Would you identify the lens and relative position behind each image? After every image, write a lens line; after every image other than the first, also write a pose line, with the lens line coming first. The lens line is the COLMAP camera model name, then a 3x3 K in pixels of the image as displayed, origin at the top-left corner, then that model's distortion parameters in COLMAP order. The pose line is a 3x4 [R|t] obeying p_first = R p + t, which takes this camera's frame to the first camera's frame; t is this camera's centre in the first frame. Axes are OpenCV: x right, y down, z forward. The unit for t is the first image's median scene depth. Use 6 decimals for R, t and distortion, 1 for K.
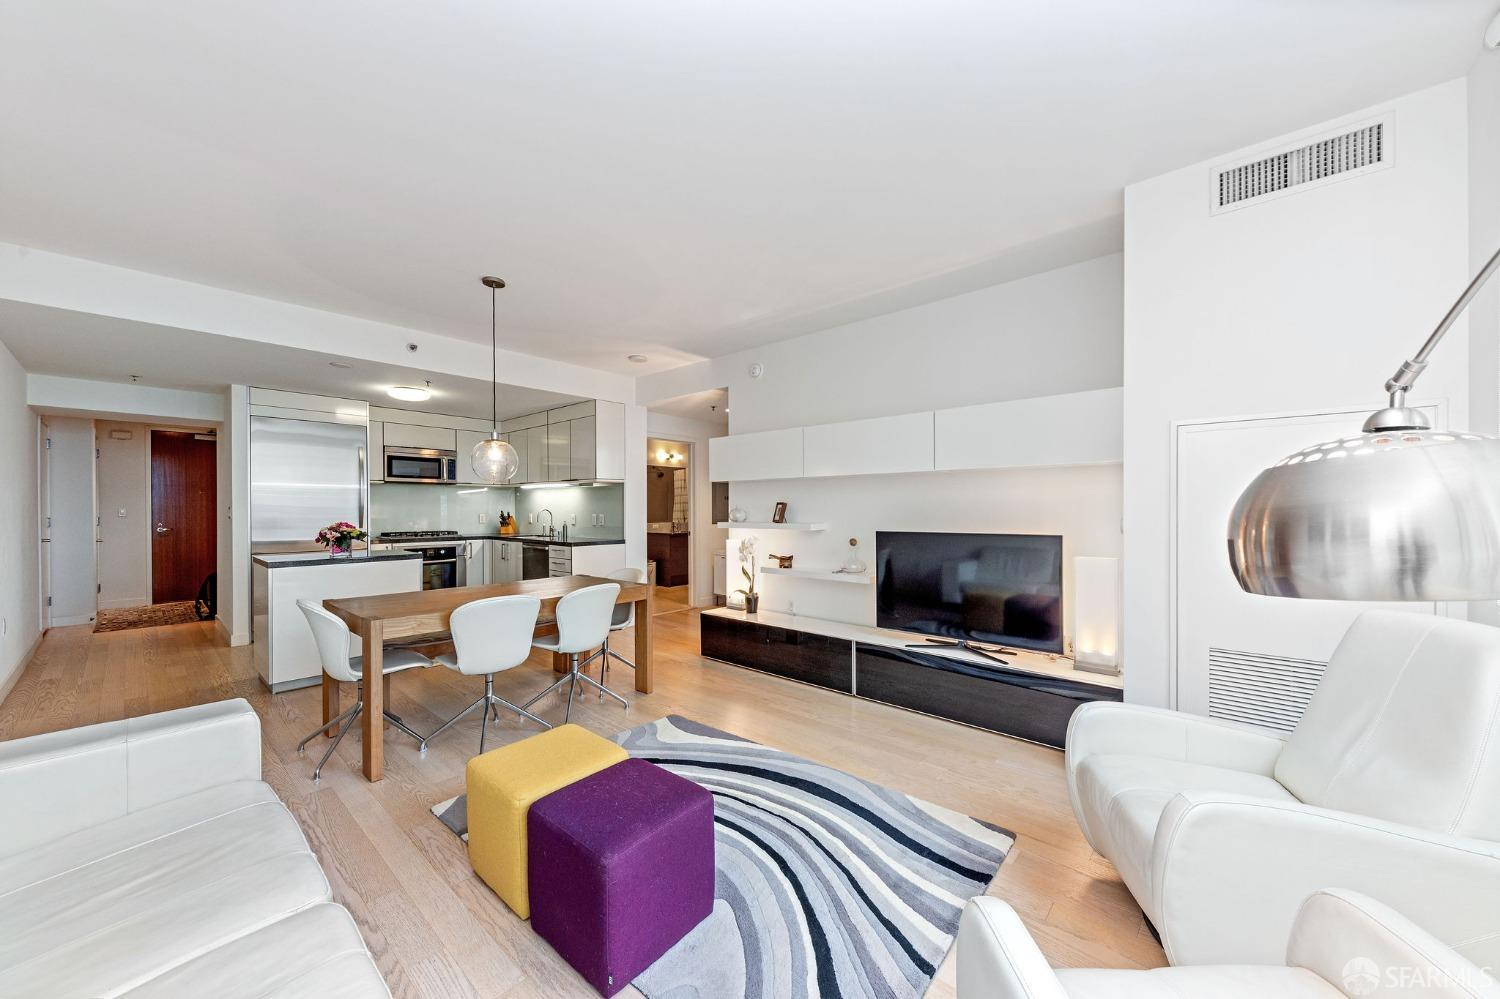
lens RADIAL K [[539.3, 0, 750.2], [0, 539.3, 510.3], [0, 0, 1]] dist [0.002866, -0.000773]
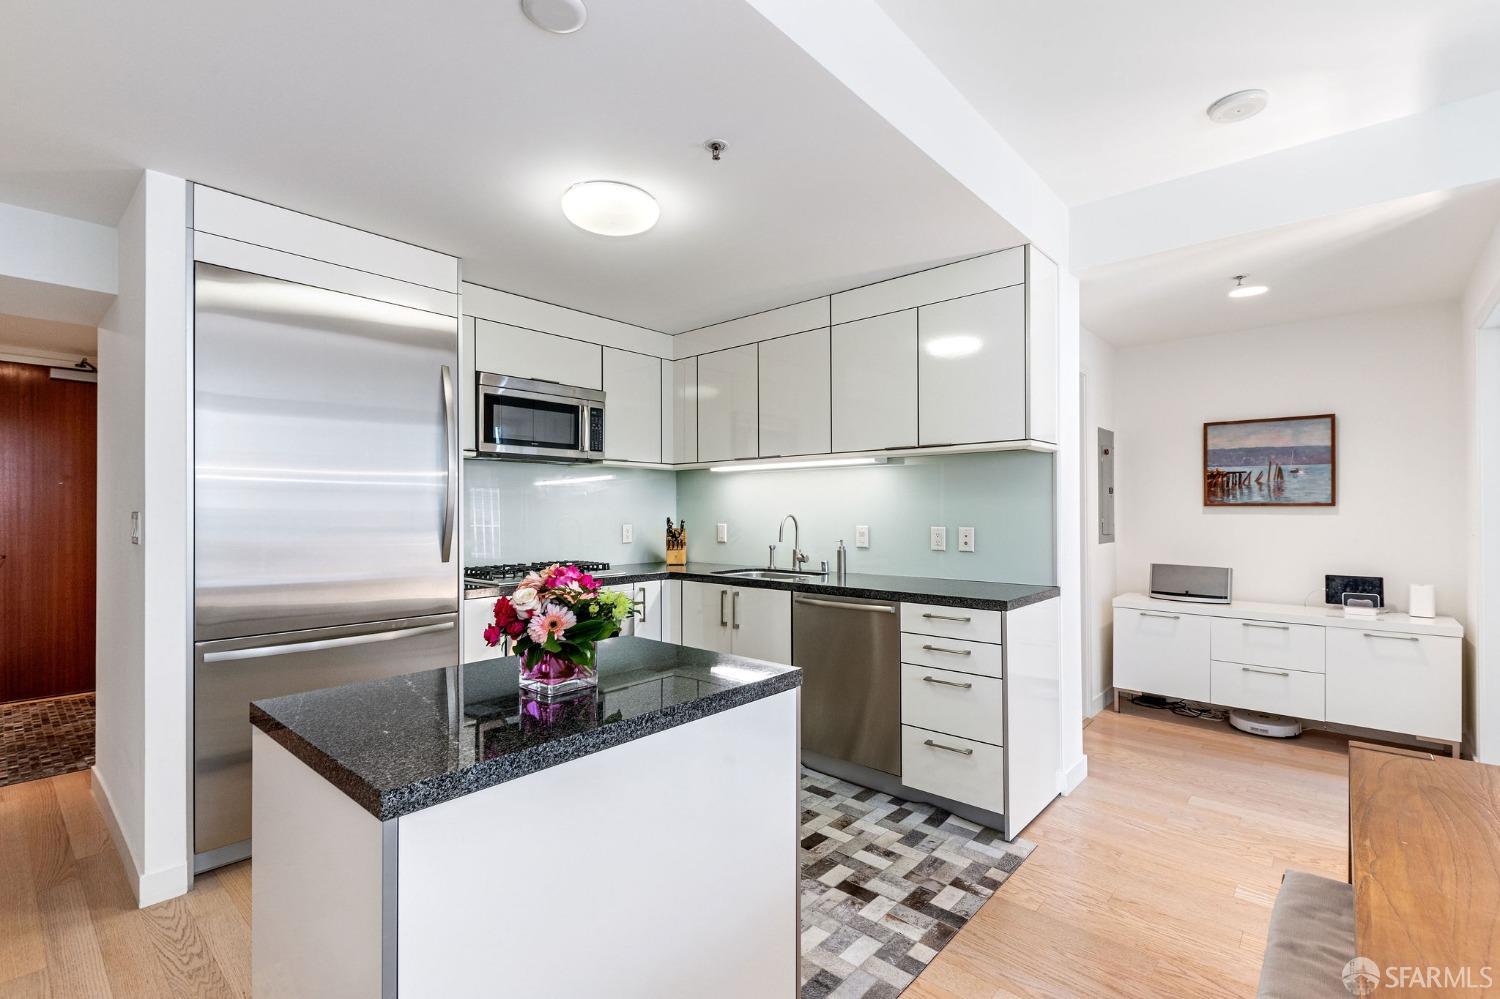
lens RADIAL K [[683.3, 0, 752.1], [0, 683.3, 505.8], [0, 0, 1]] dist [0.007229, -0.000866]
pose [[0.999961, -0.003047, -0.008308, -0.463153], [0.002953, 0.999931, -0.011327, -0.003279], [0.008342, 0.011302, 0.999901, 0.458750]]
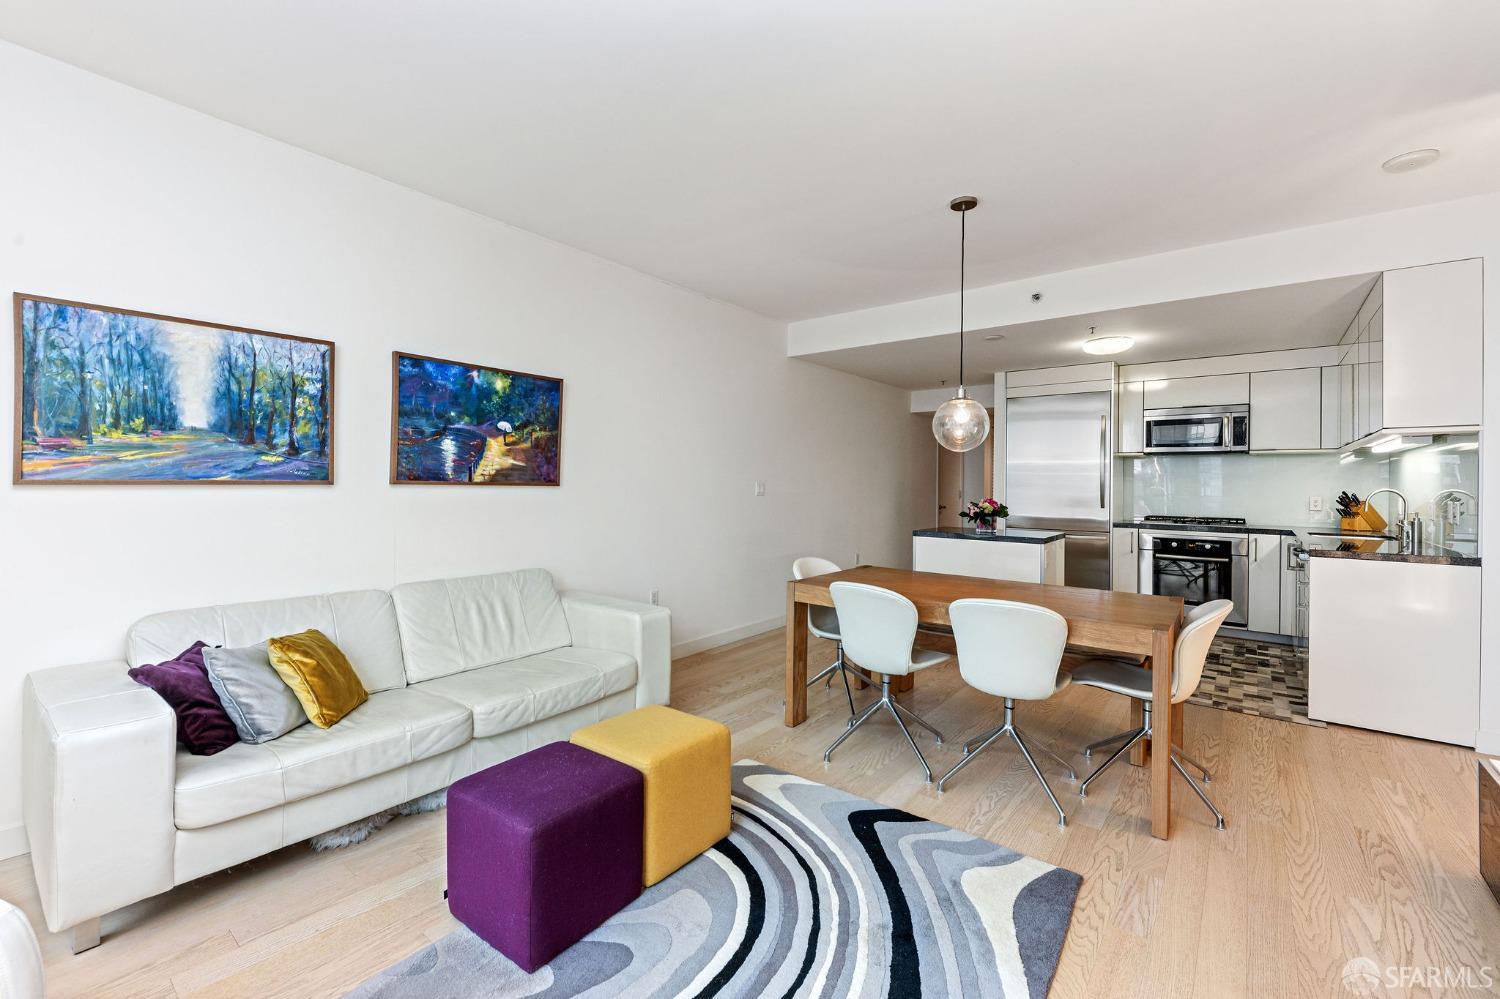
lens RADIAL K [[628.9, 0, 748.8], [0, 628.9, 480.0], [0, 0, 1]] dist [-0.004140, -0.000478]
pose [[0.056084, -0.004425, -0.998416, 0.249809], [-0.013990, 0.999889, -0.005217, 0.000920], [0.998328, 0.014261, 0.056016, 0.357157]]
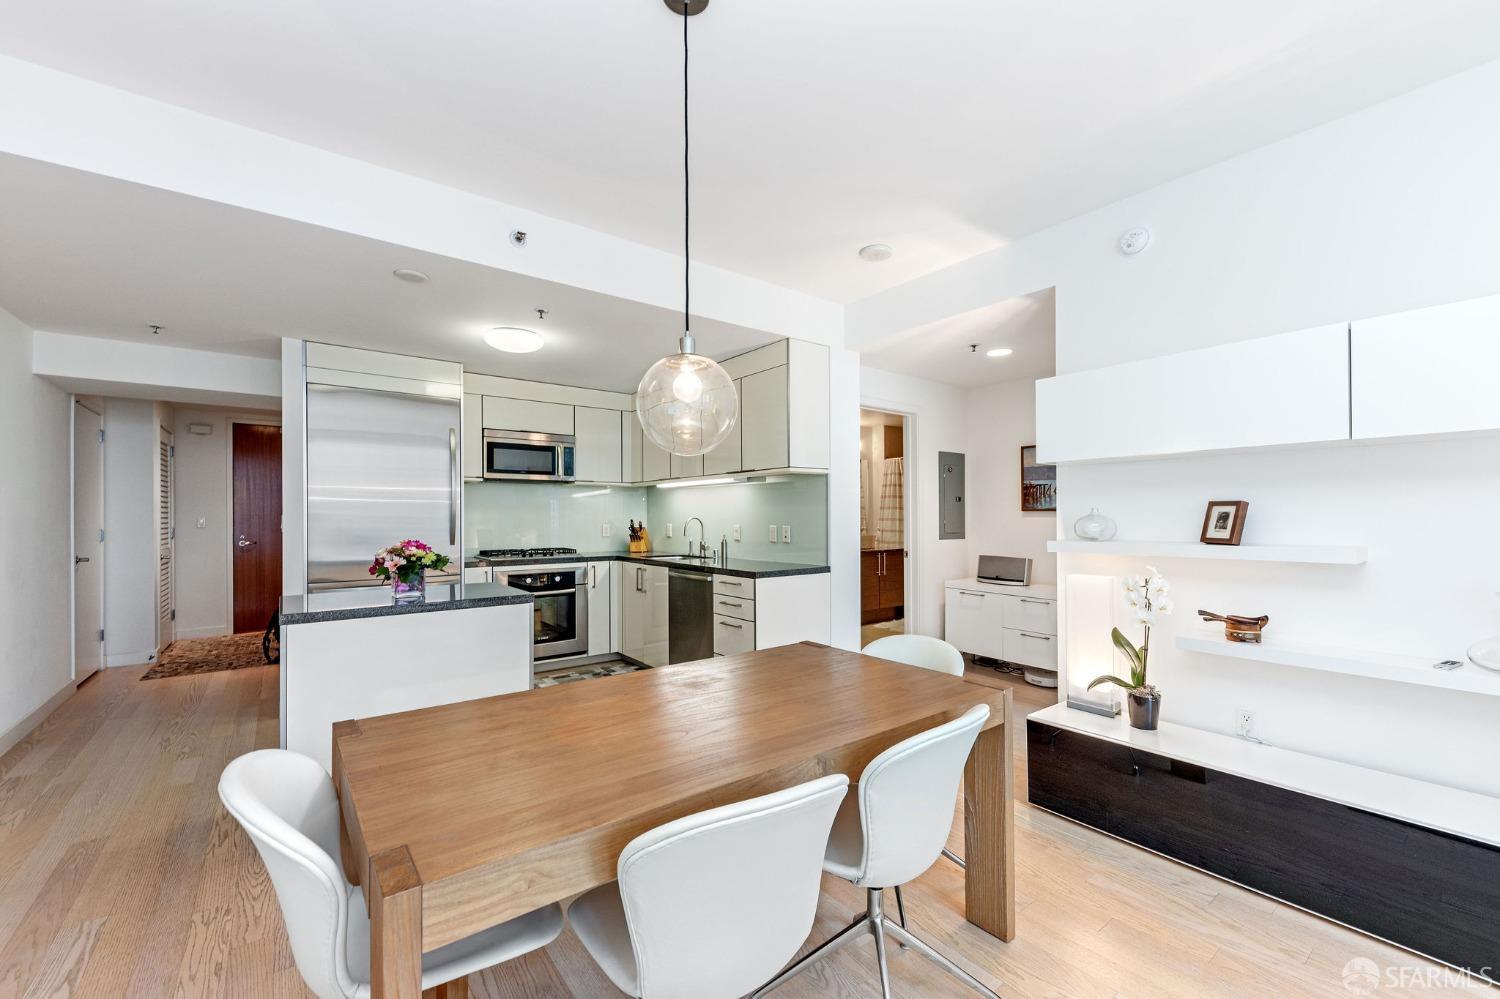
lens RADIAL K [[604.1, 0, 745.2], [0, 604.1, 511.9], [0, 0, 1]] dist [0.003063, 0.000794]
pose [[0.979764, -0.004610, -0.200102, -0.187091], [0.002303, 0.999928, -0.011765, 0.000322], [0.200142, 0.011066, 0.979704, 0.300596]]
